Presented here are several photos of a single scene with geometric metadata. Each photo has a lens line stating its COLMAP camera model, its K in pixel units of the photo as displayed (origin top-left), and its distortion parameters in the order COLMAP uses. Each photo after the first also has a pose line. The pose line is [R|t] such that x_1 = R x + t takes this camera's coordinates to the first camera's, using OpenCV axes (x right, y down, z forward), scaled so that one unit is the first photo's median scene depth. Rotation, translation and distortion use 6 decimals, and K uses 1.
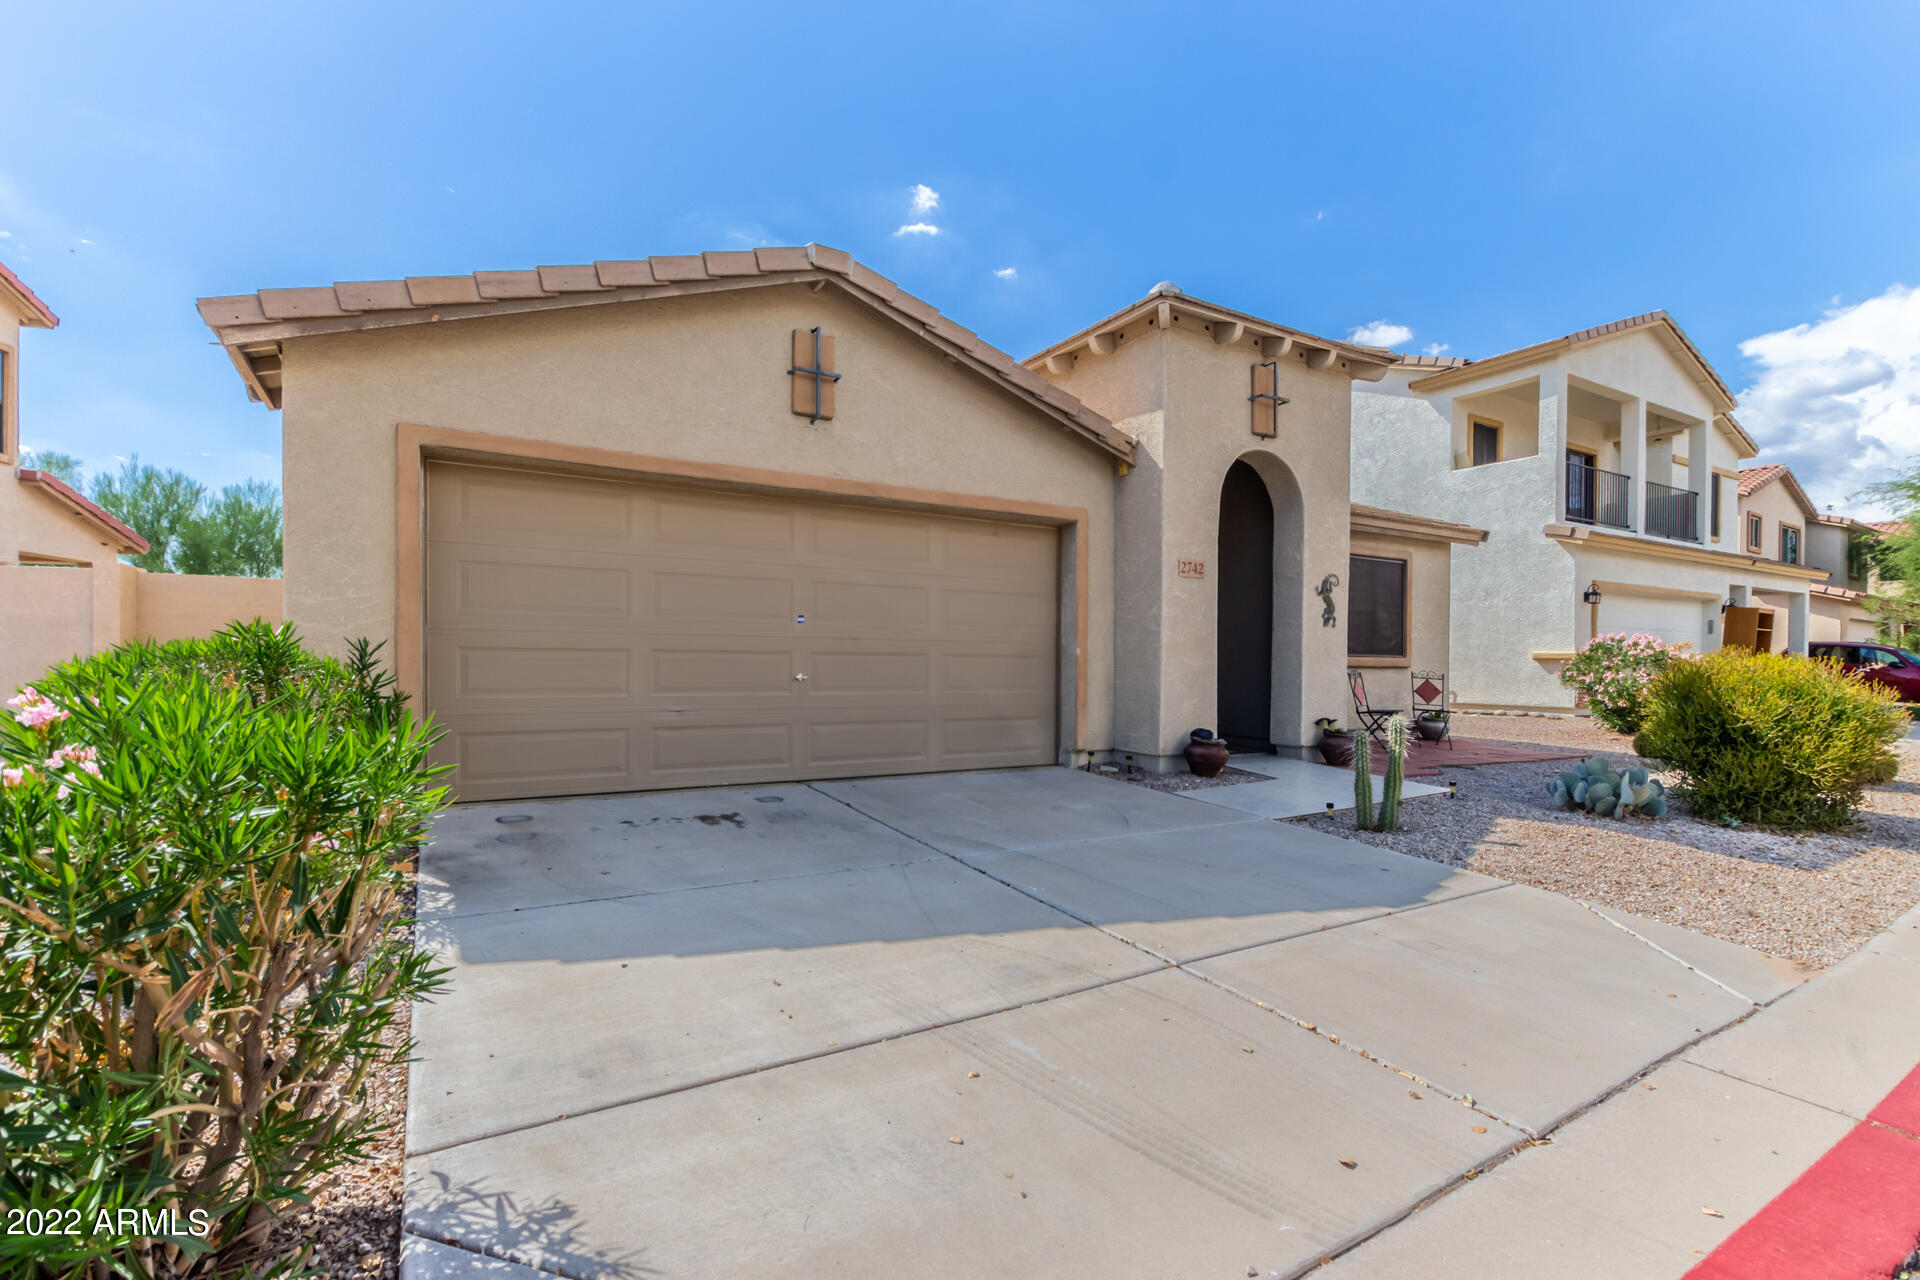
lens RADIAL K [[885.6, 0, 966.5], [0, 885.6, 666.9], [0, 0, 1]] dist [0.009681, -0.001662]
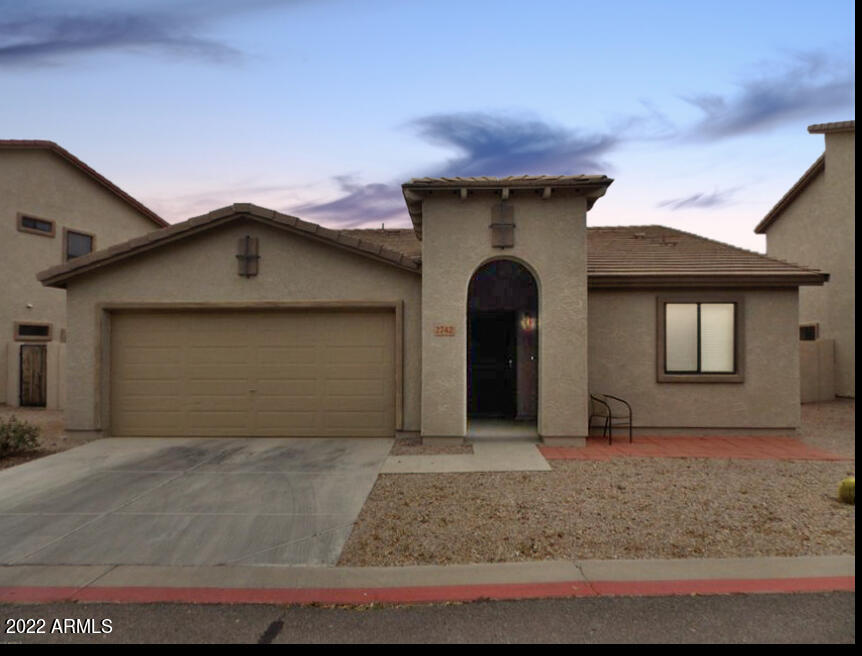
lens RADIAL K [[581.6, 0, 432.1], [0, 581.6, 356.0], [0, 0, 1]] dist [-0.004177, -0.001840]
pose [[0.834374, -0.013761, -0.551028, 0.855287], [0.005565, 0.999848, -0.016543, -0.040618], [0.551171, 0.010736, 0.834323, 0.022141]]
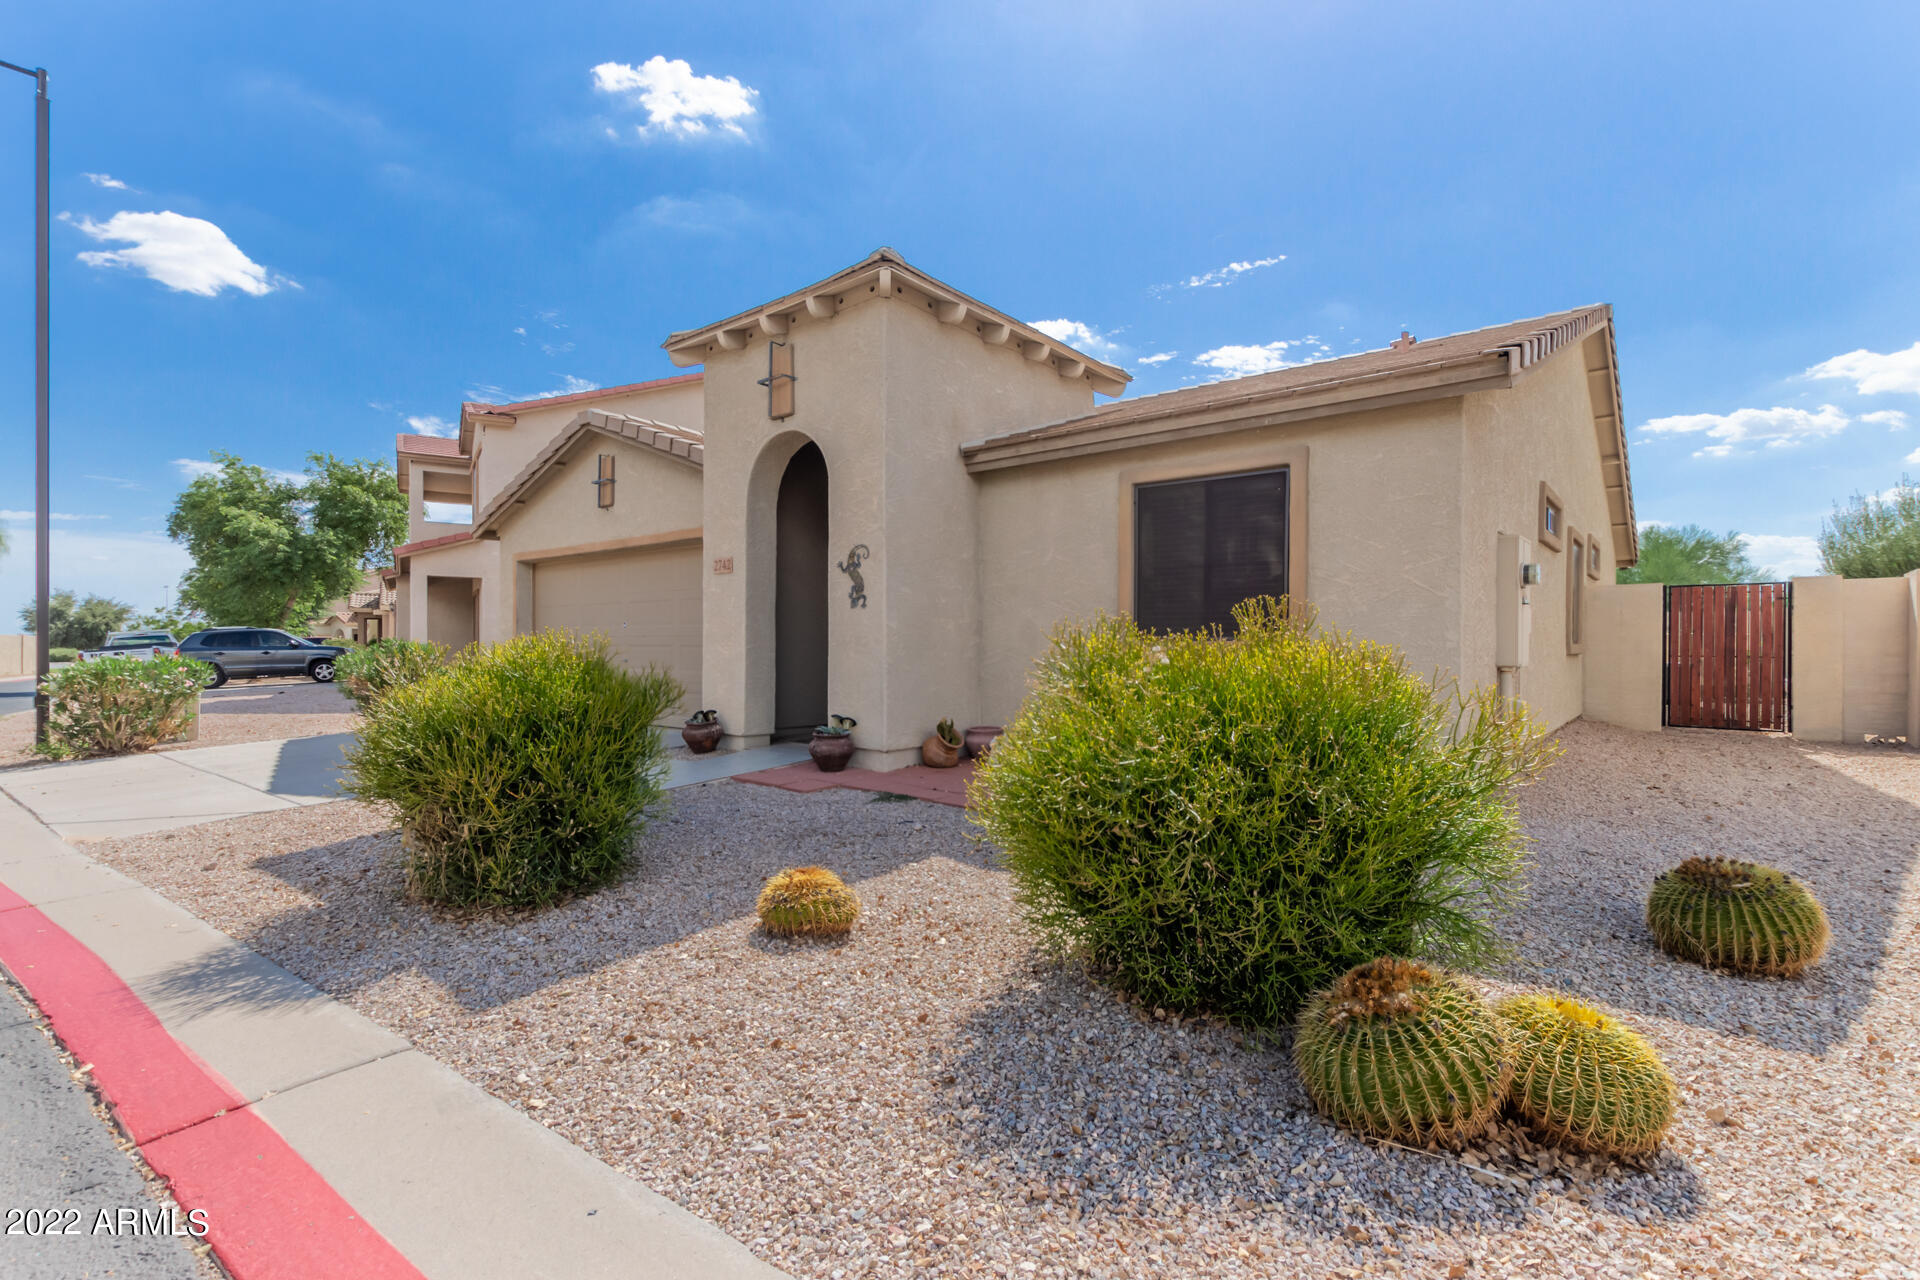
lens RADIAL K [[885.6, 0, 969.2], [0, 885.6, 651.3], [0, 0, 1]] dist [0.009681, -0.001662]
pose [[0.323398, -0.003777, -0.946255, 1.374130], [-0.009317, 0.999931, -0.007175, 0.001420], [0.946217, 0.011136, 0.323341, 0.918885]]
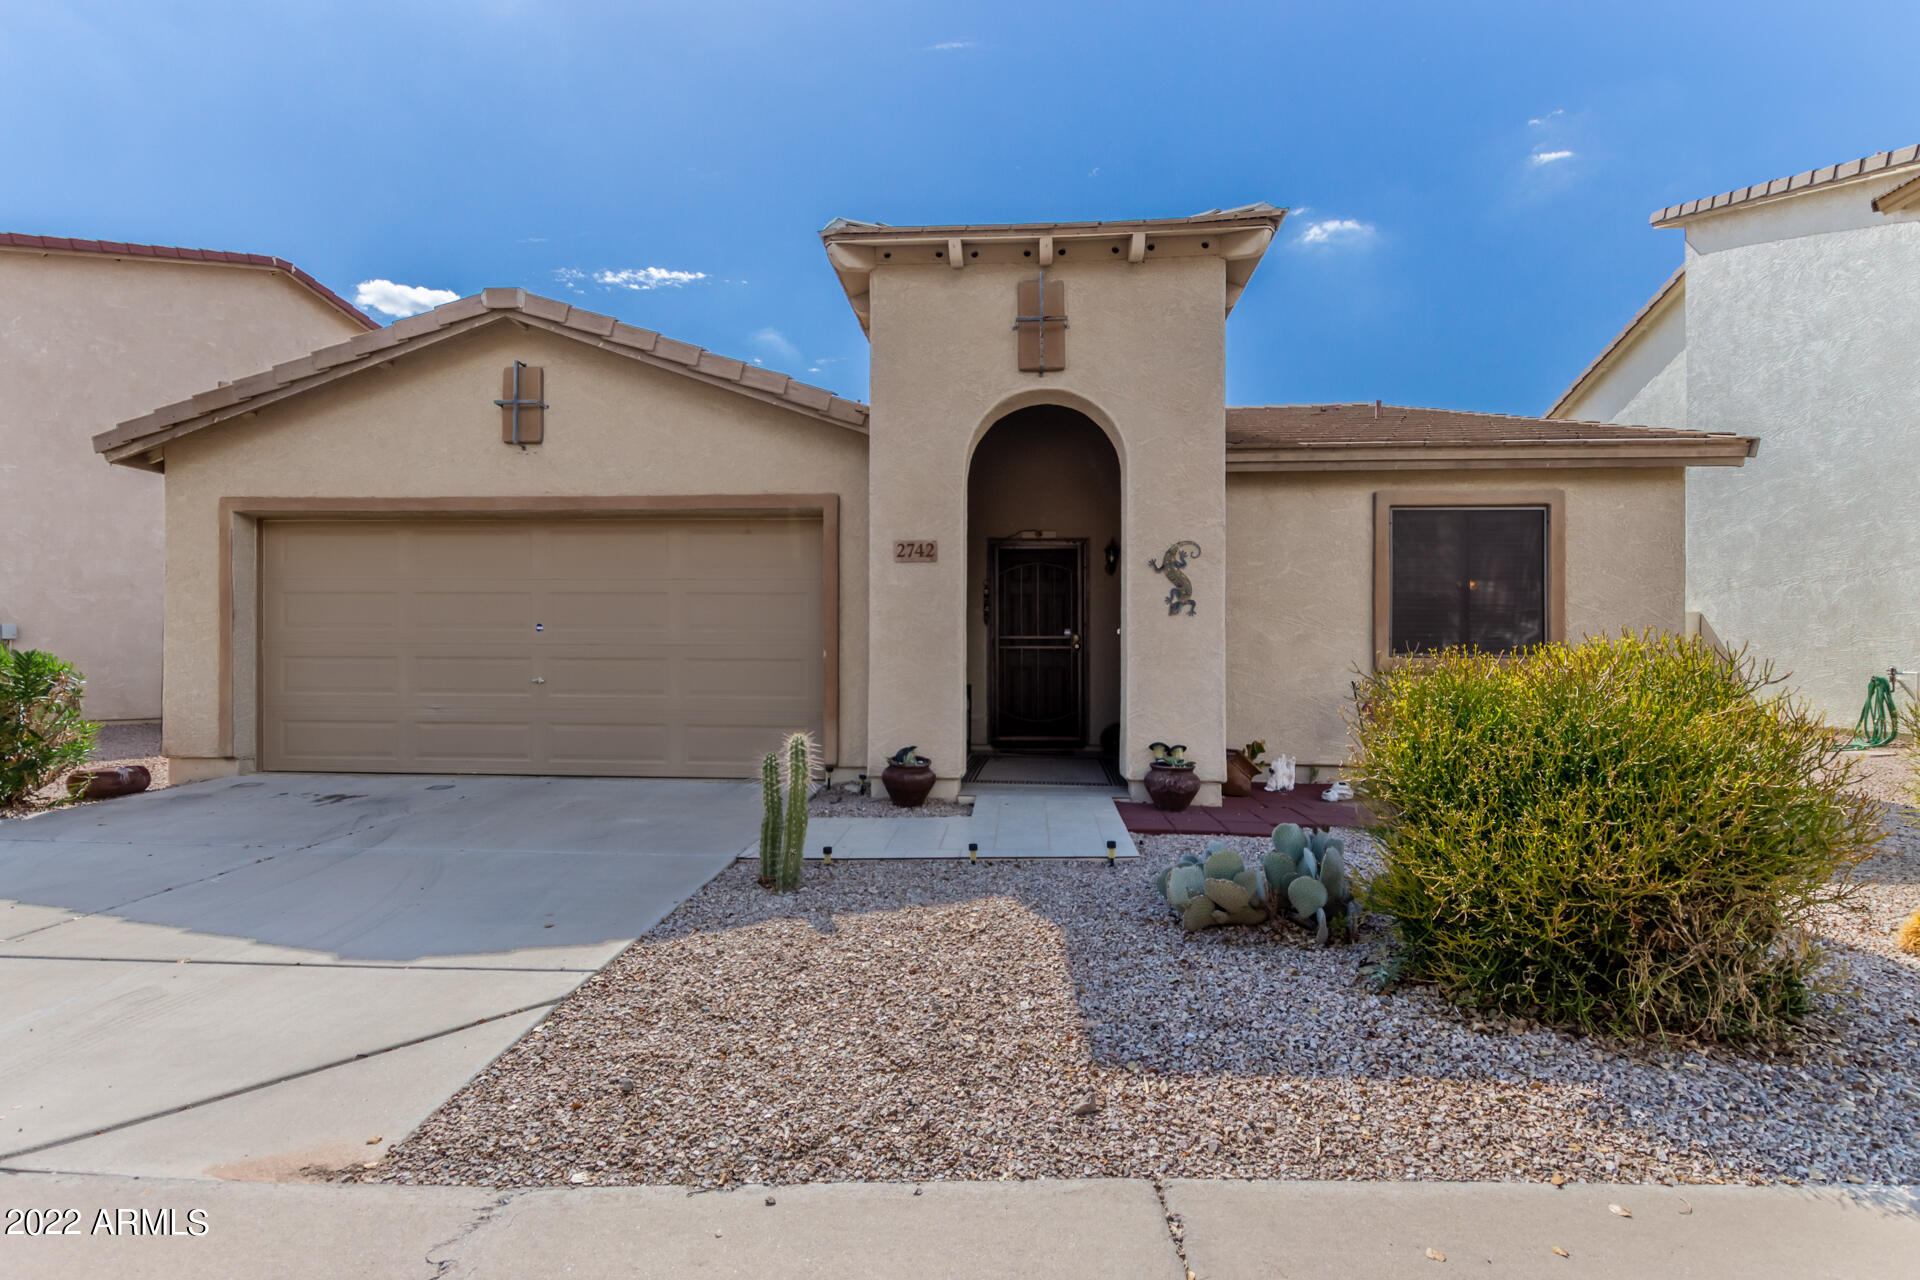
lens RADIAL K [[885.6, 0, 962.6], [0, 885.6, 658.9], [0, 0, 1]] dist [0.009681, -0.001662]
pose [[0.814318, -0.010729, -0.580320, 0.752521], [-0.003148, 0.999733, -0.022900, 0.007446], [0.580410, 0.020475, 0.814067, 0.353733]]
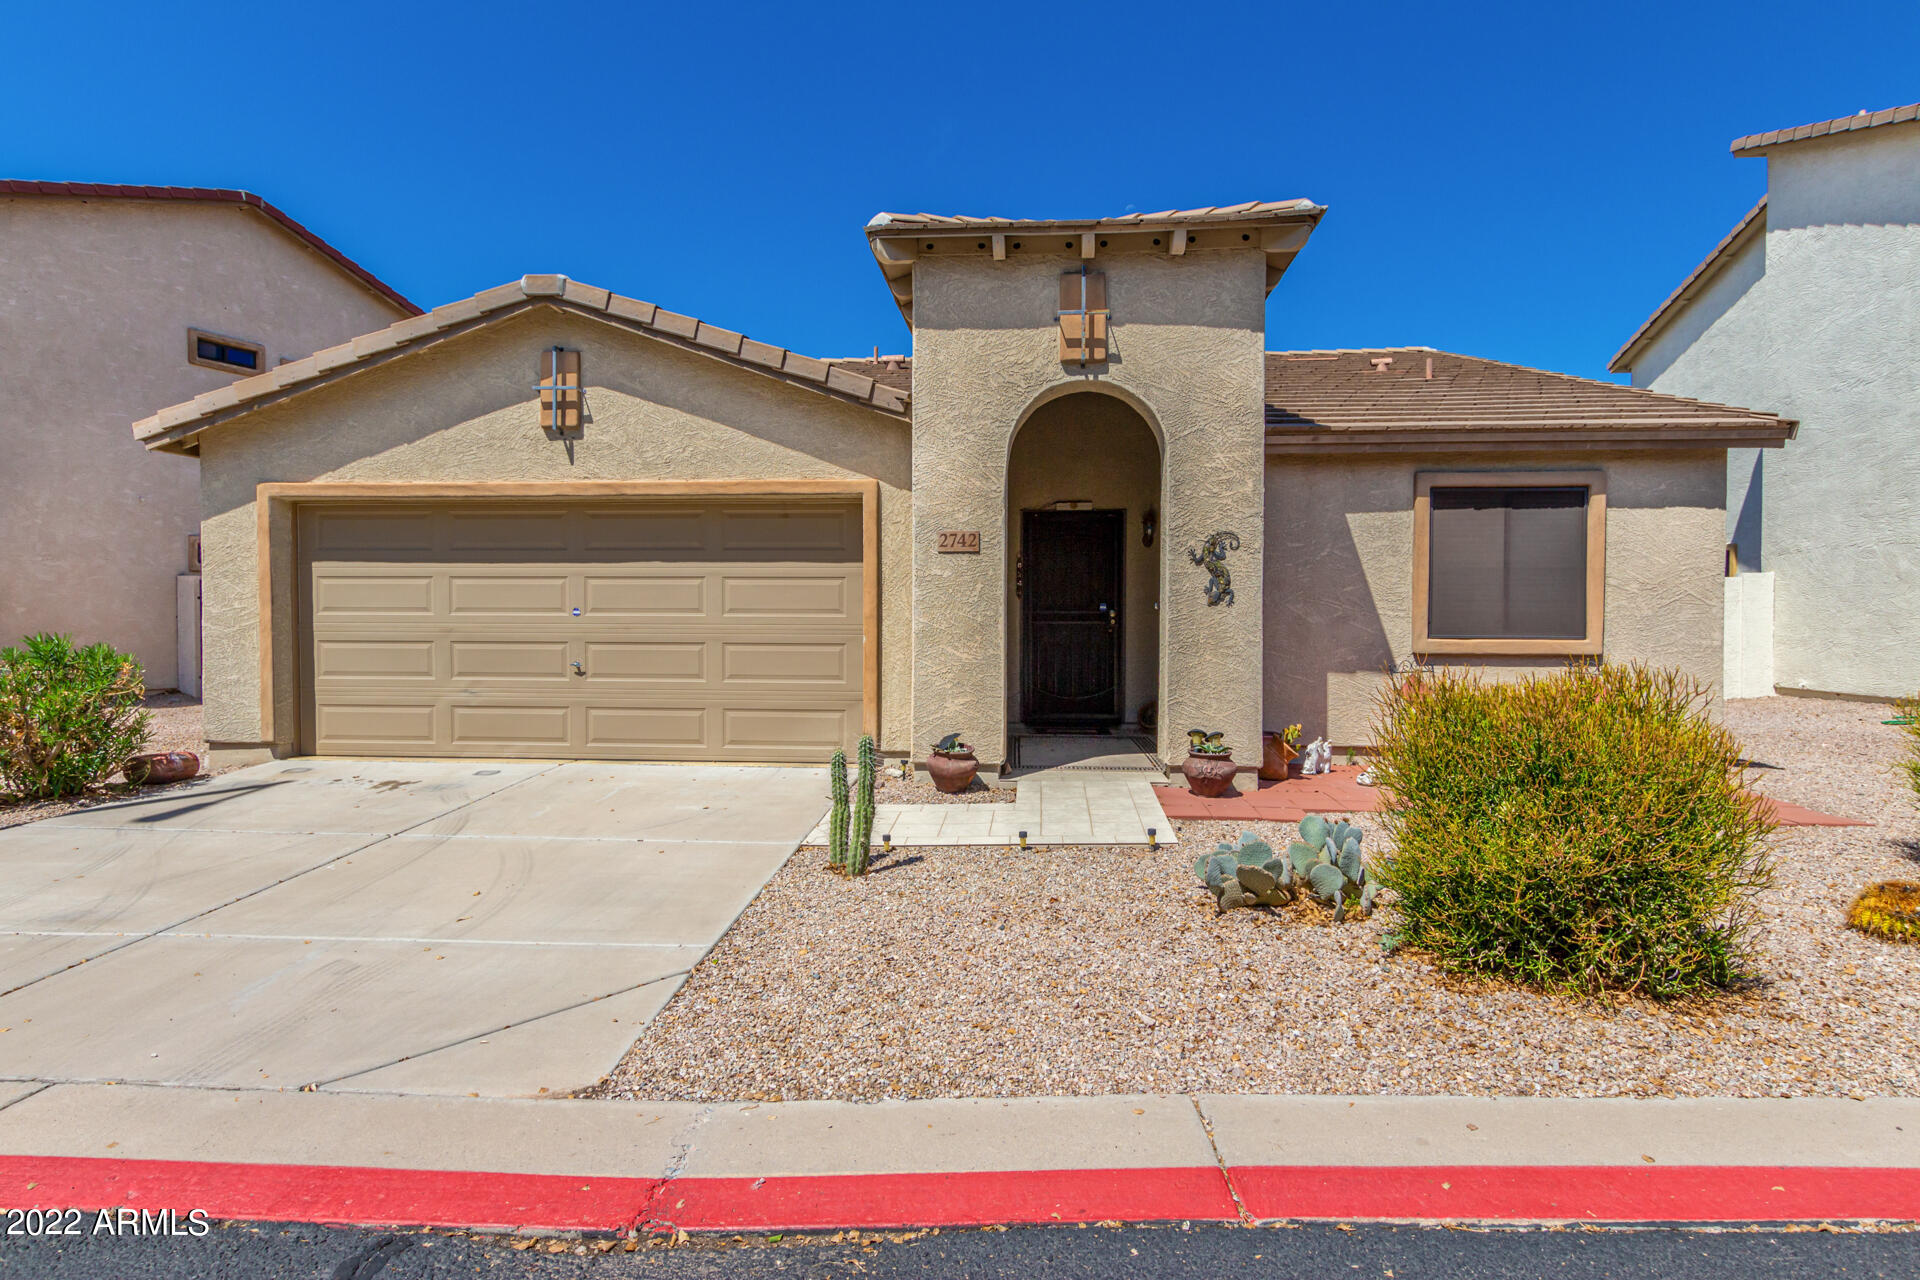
lens RADIAL K [[1011.4, 0, 973.7], [0, 1011.4, 638.2], [0, 0, 1]] dist [0.006406, -0.000568]
pose [[0.813618, 0.005685, -0.581372, 0.806546], [0.000330, 0.999948, 0.010241, -0.029282], [0.581400, -0.008524, 0.813573, 0.229516]]
